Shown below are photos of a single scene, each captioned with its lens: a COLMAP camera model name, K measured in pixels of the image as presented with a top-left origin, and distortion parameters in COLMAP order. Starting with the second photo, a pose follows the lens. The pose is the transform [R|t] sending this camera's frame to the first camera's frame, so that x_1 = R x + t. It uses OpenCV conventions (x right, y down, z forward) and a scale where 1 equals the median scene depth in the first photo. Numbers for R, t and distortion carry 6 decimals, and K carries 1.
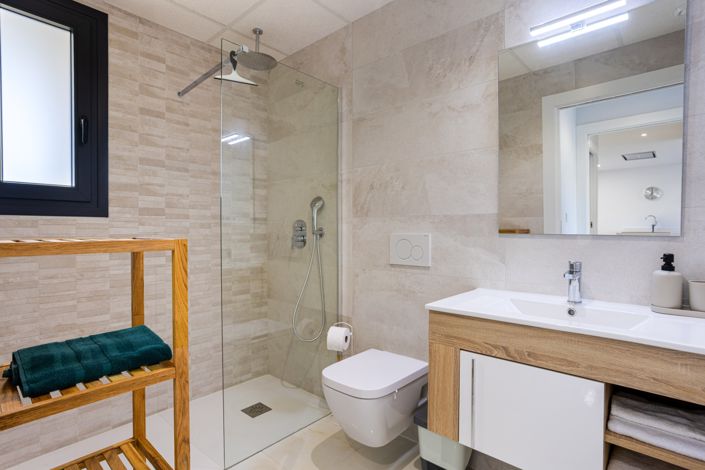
lens RADIAL K [[351.4, 0, 357.6], [0, 351.4, 232.7], [0, 0, 1]] dist [-0.033682, 0.017650]
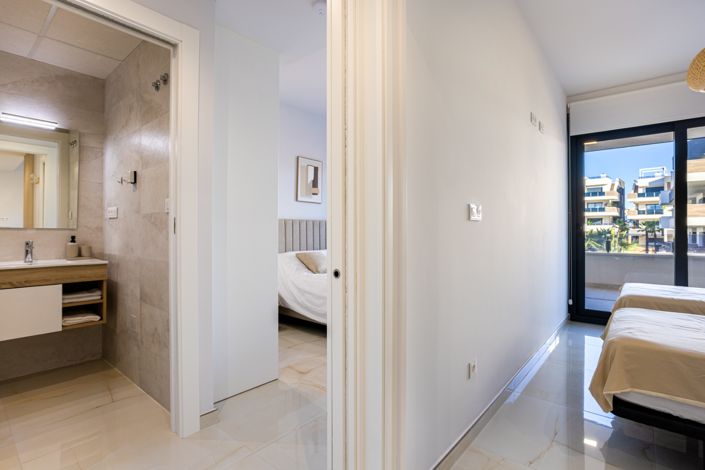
lens RADIAL K [[351.4, 0, 352.4], [0, 351.4, 228.9], [0, 0, 1]] dist [-0.033682, 0.017650]
pose [[-0.018809, 0.011264, 0.999760, -1.507588], [0.008961, 0.999898, -0.011097, 0.054239], [-0.999783, 0.008750, -0.018908, -0.884602]]
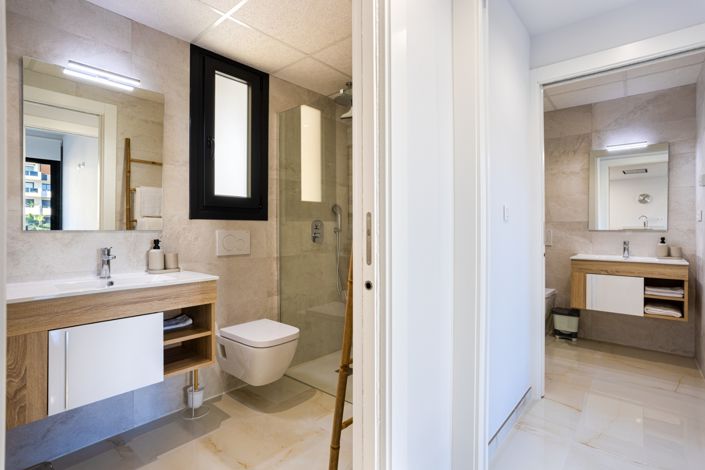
lens RADIAL K [[351.4, 0, 356.4], [0, 351.4, 227.5], [0, 0, 1]] dist [-0.033682, 0.017650]
pose [[0.999818, 0.001842, 0.018966, -1.509617], [-0.001641, 0.999943, -0.010597, 0.016595], [-0.018984, 0.010564, 0.999764, -1.616830]]
